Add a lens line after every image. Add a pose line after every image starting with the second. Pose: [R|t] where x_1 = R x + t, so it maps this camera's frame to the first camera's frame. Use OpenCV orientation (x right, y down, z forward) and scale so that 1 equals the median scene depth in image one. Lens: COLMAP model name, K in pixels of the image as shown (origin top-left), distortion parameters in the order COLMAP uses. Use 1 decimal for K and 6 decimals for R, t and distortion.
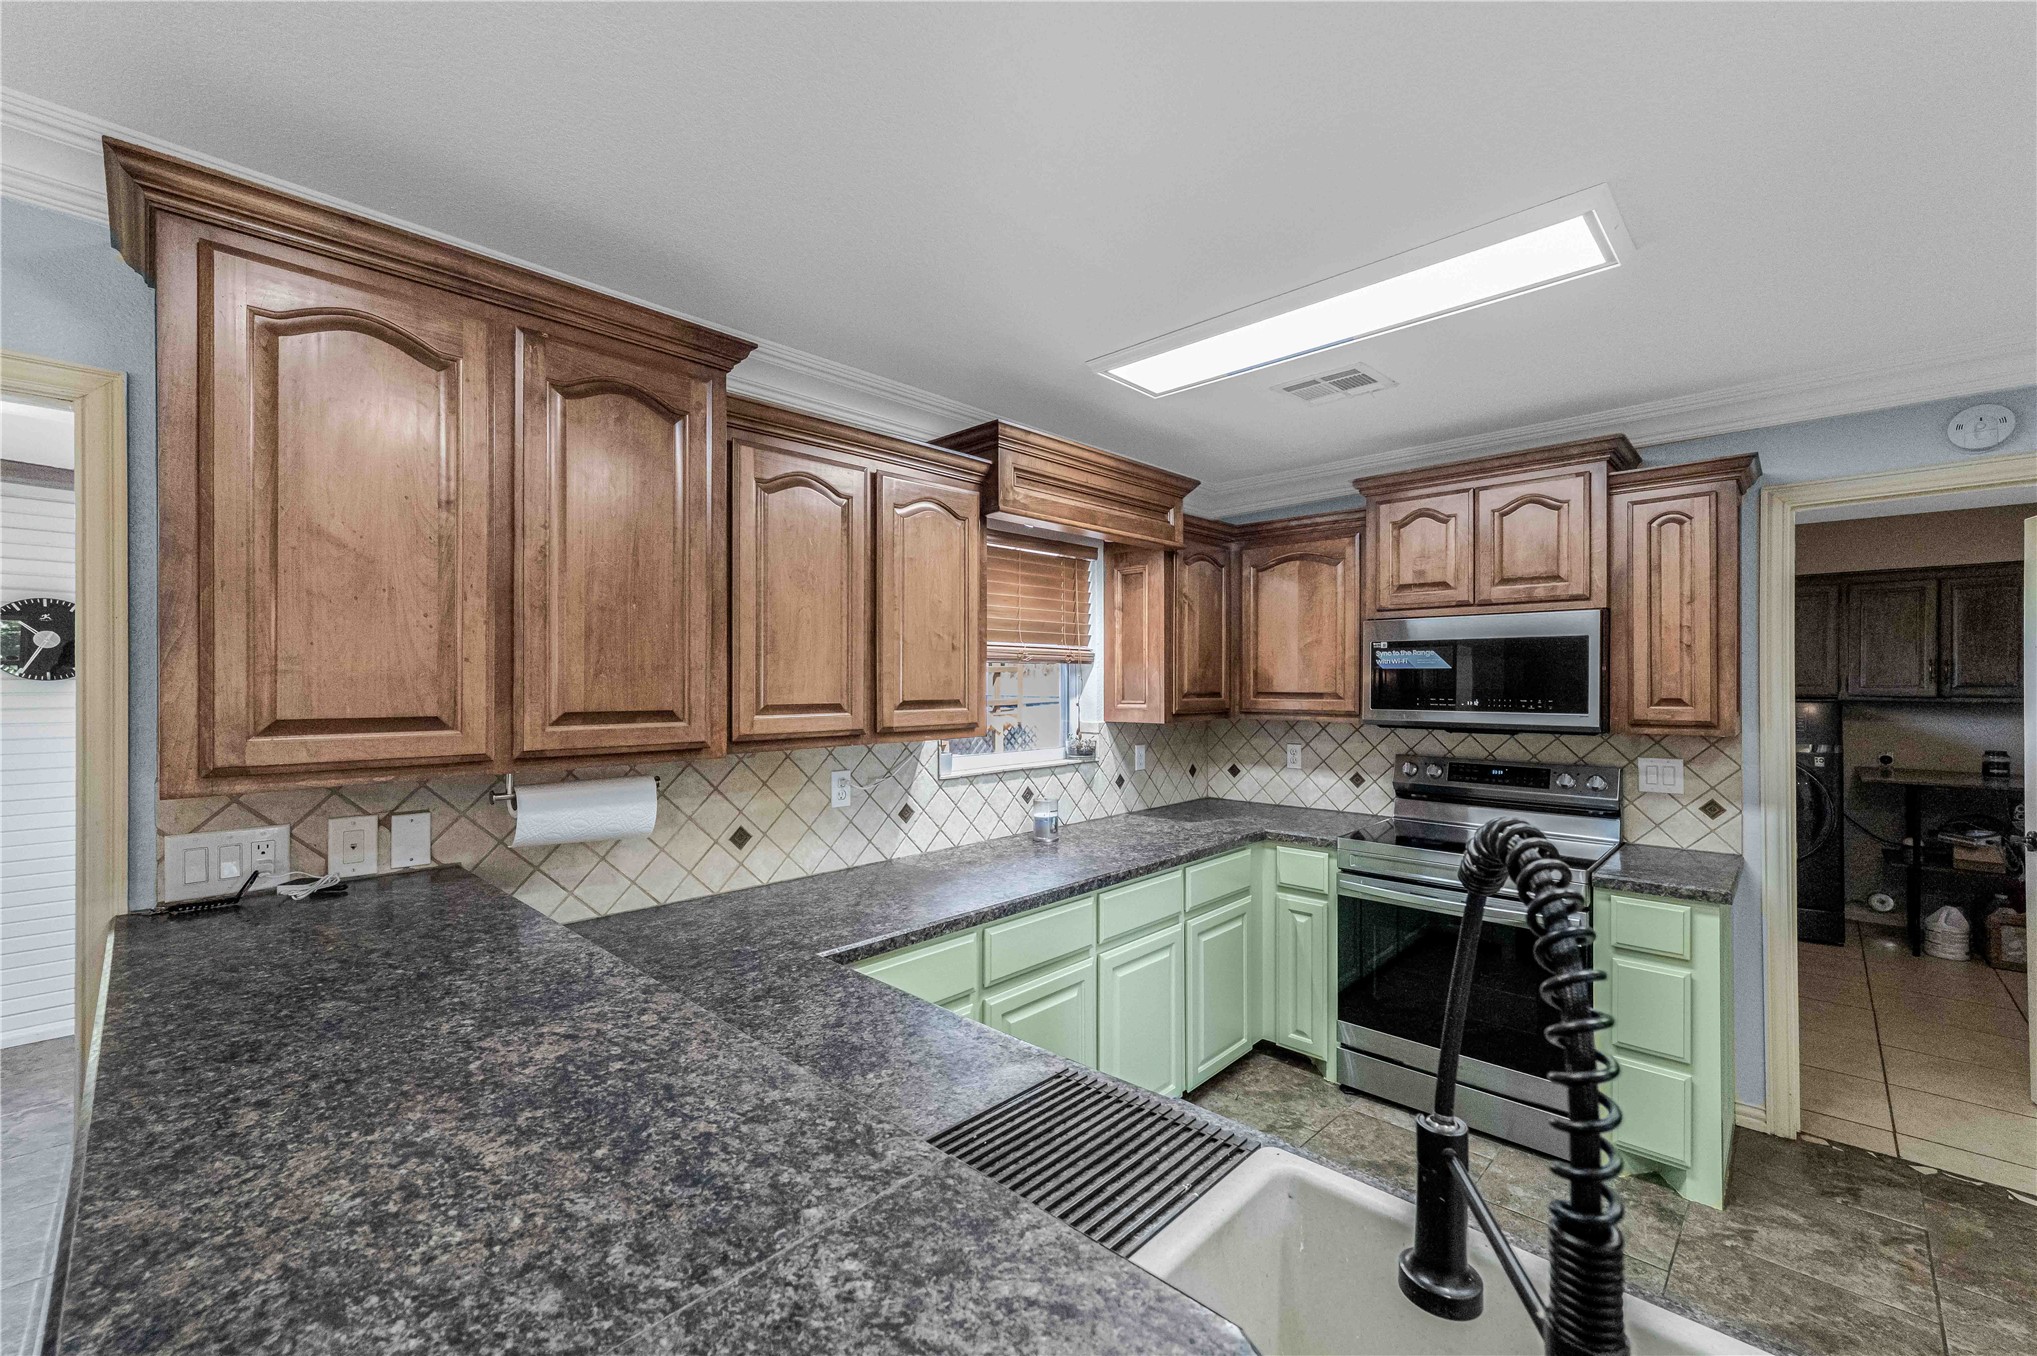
lens RADIAL K [[822.4, 0, 1016.2], [0, 822.4, 681.2], [0, 0, 1]] dist [0.005760, 0.001034]
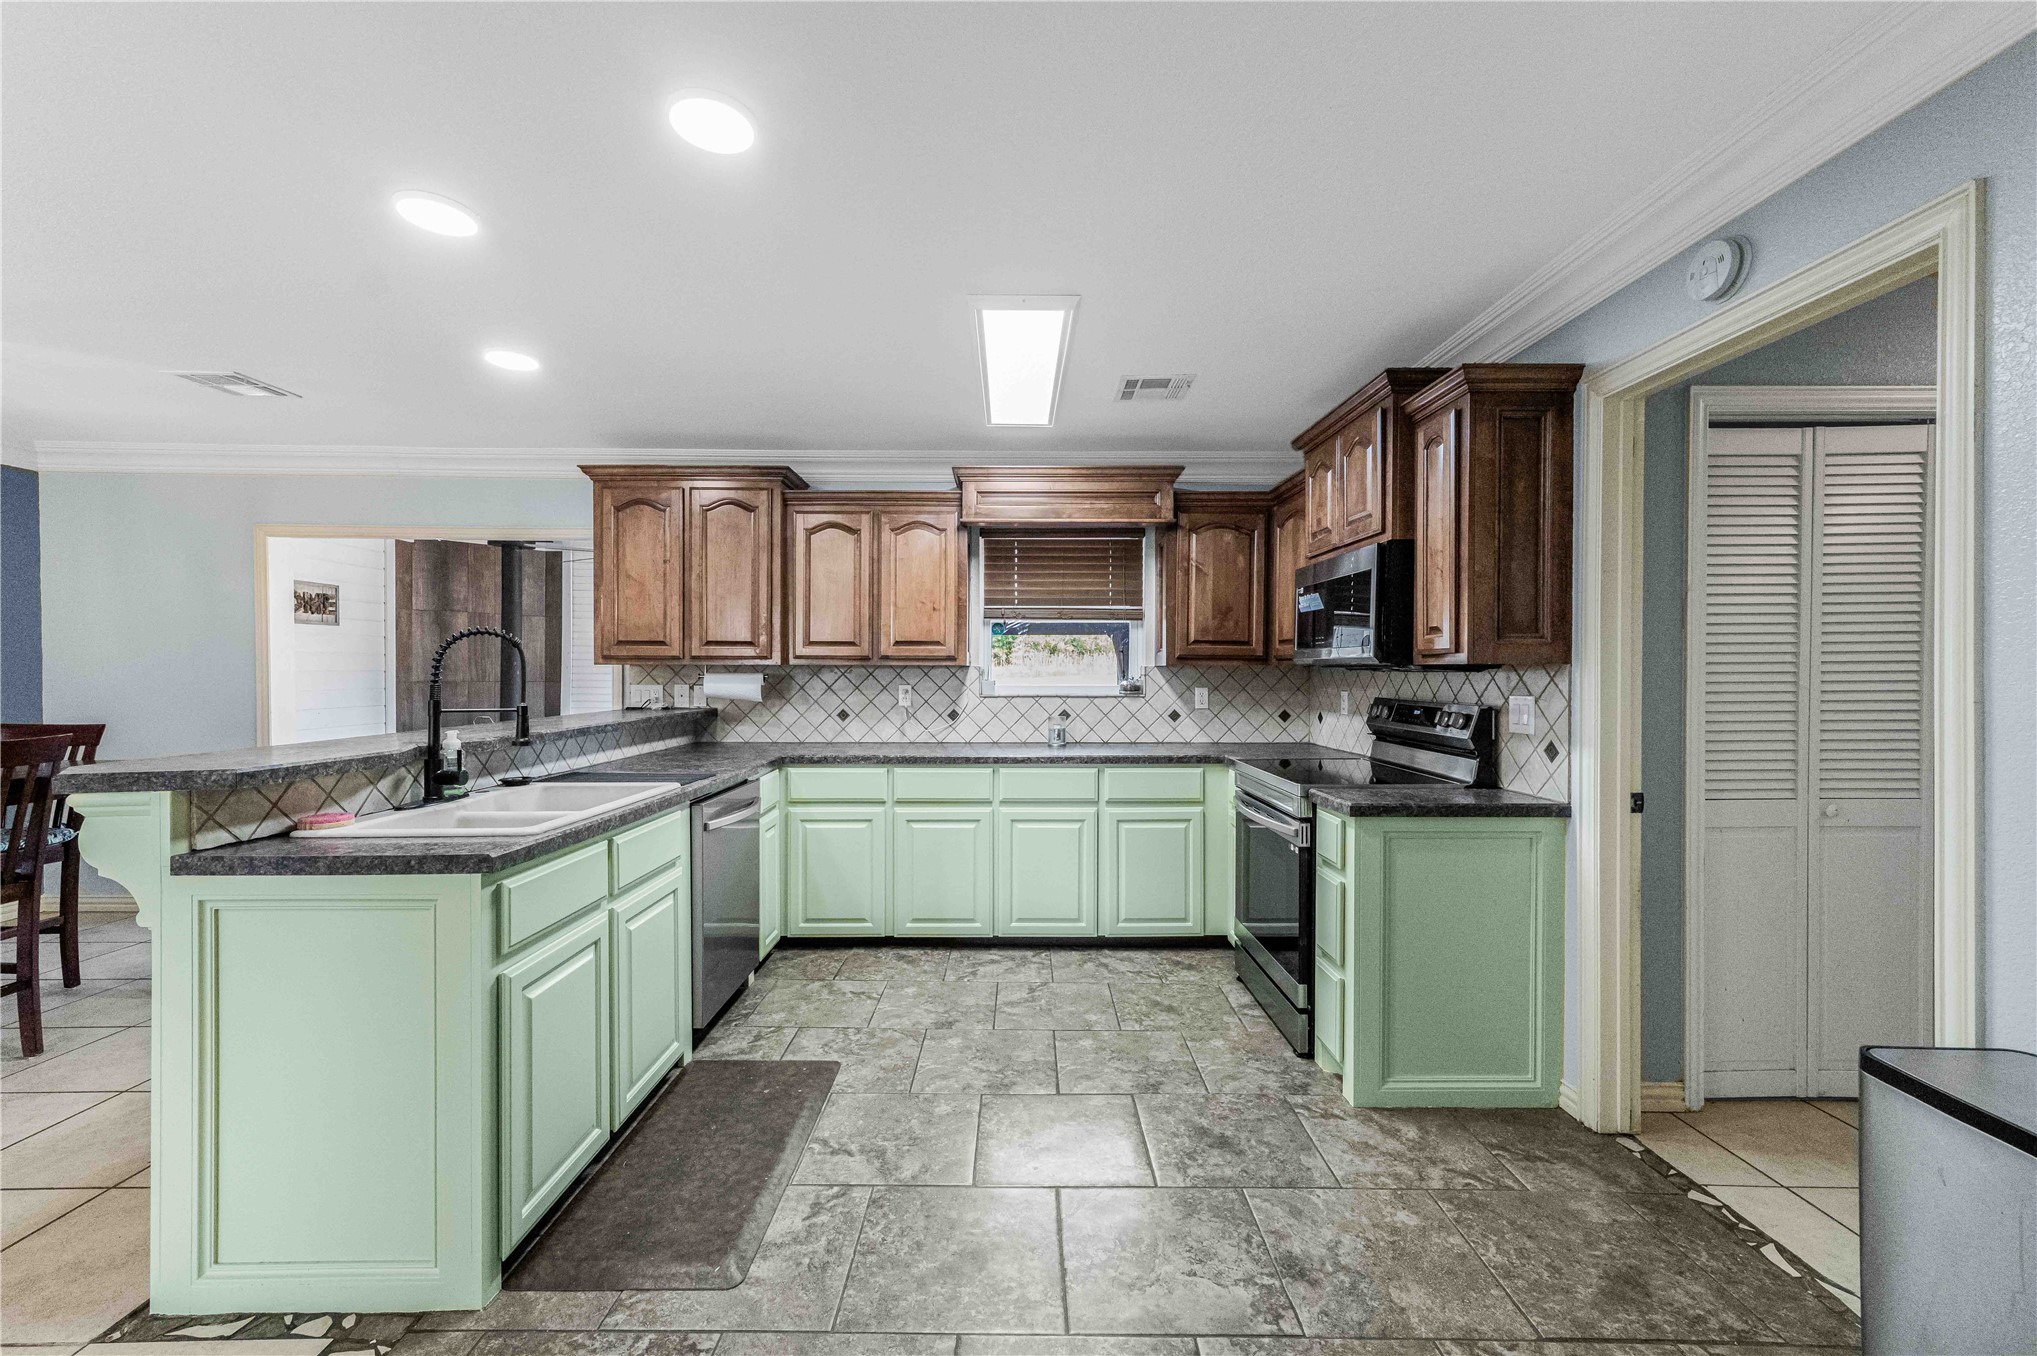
lens RADIAL K [[811.0, 0, 1009.0], [0, 811.0, 676.7], [0, 0, 1]] dist [0.001935, 0.000825]
pose [[0.701725, 0.010366, -0.712372, 1.200928], [-0.003368, 0.999931, 0.011232, 0.076031], [0.712440, -0.005483, 0.701712, -0.032907]]
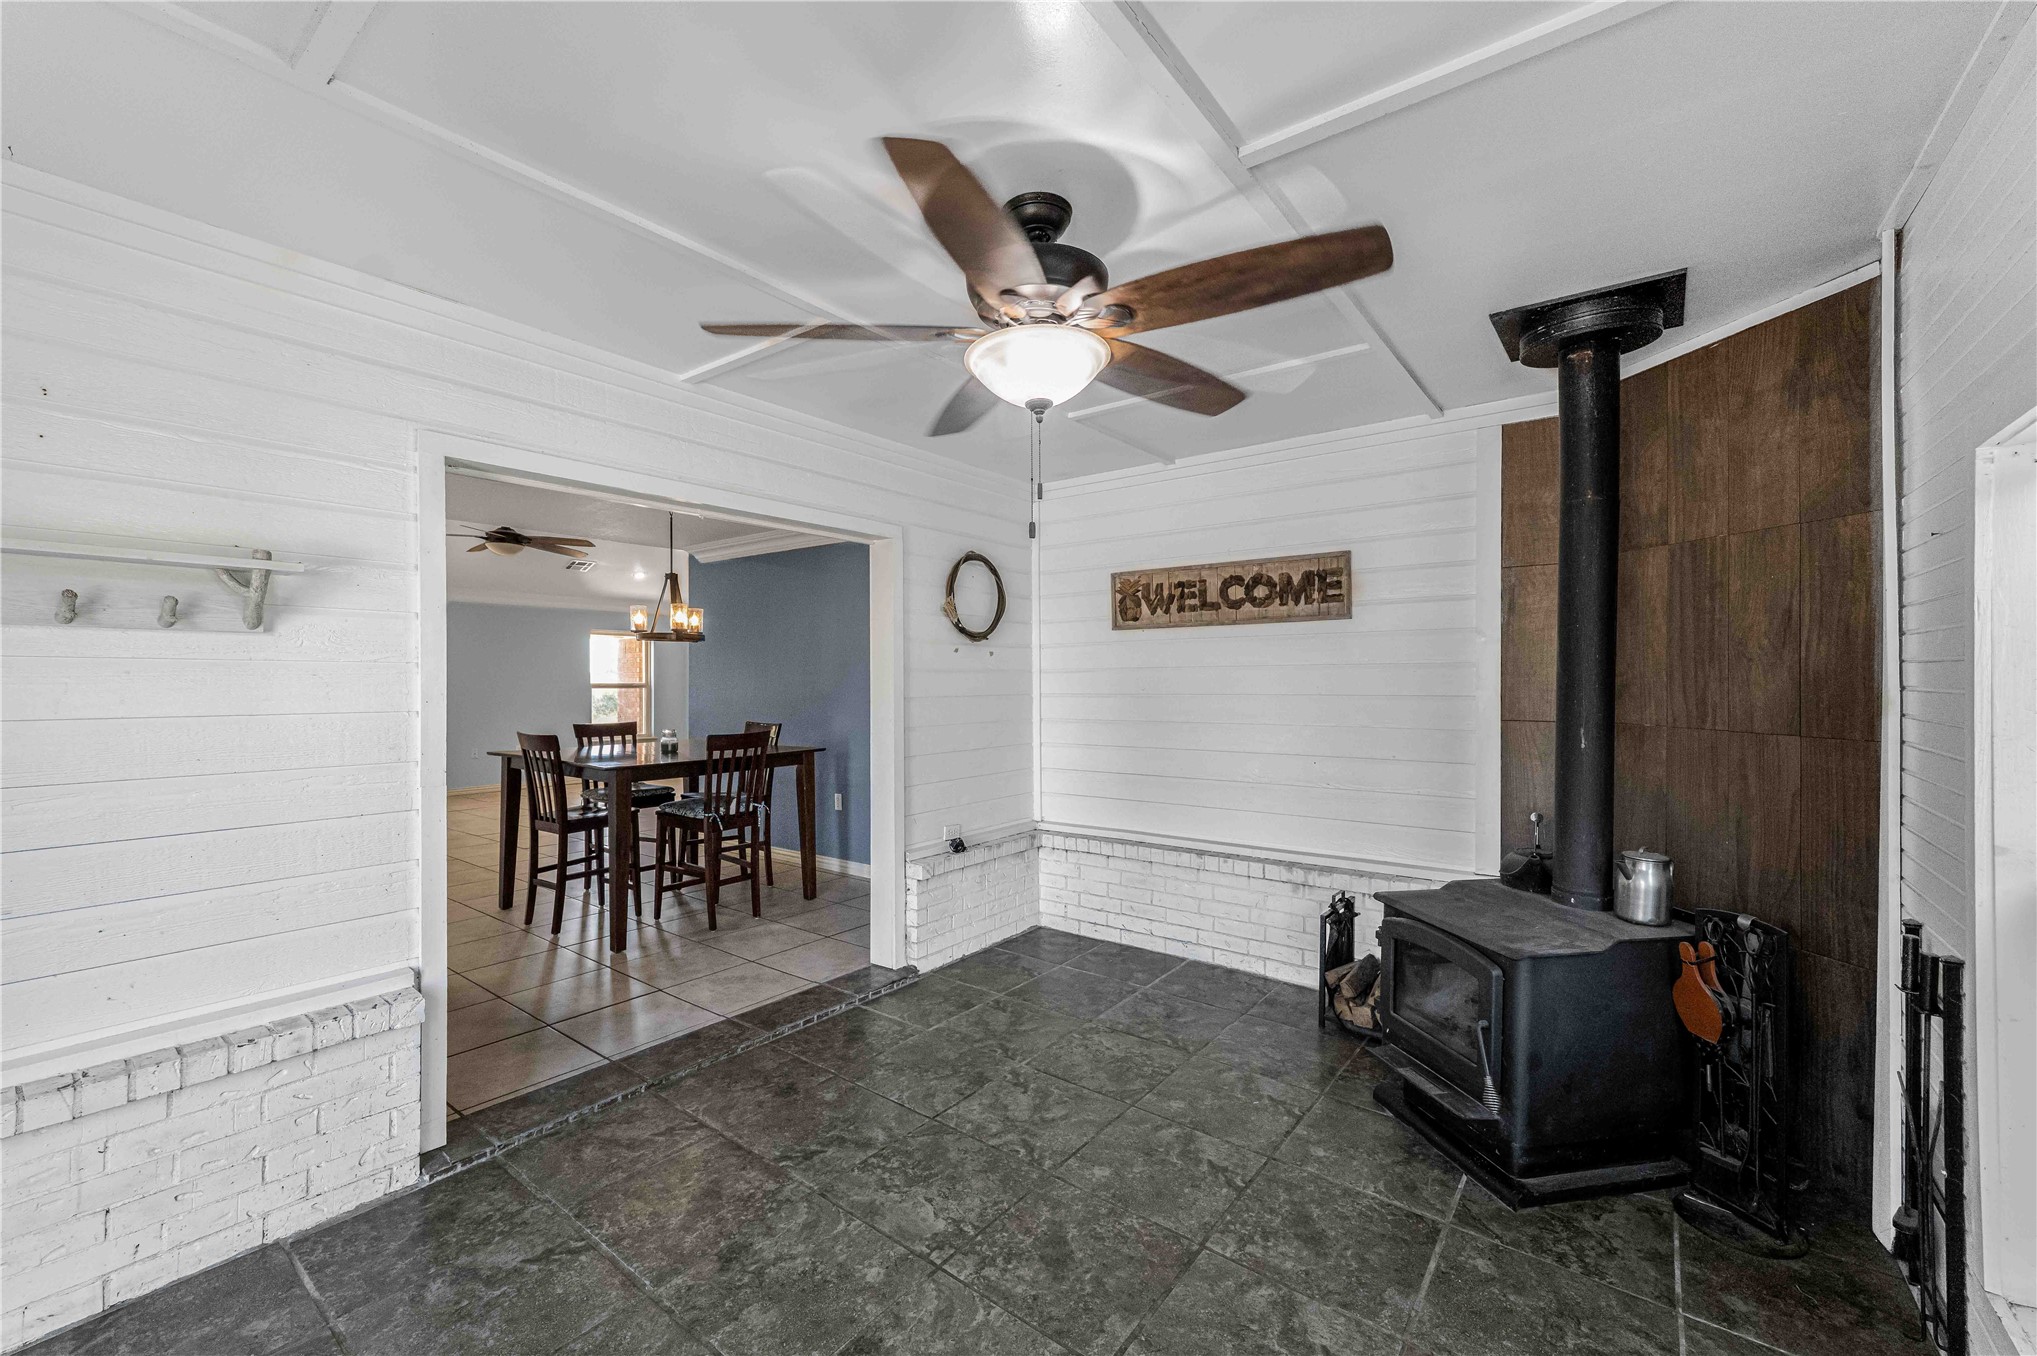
lens RADIAL K [[822.4, 0, 1016.2], [0, 822.4, 681.2], [0, 0, 1]] dist [0.005760, 0.001034]
pose [[-0.993121, 0.002016, -0.117078, -1.295459], [0.002025, 0.999998, 0.000044, 0.068154], [0.117078, -0.000194, -0.993123, 1.709869]]
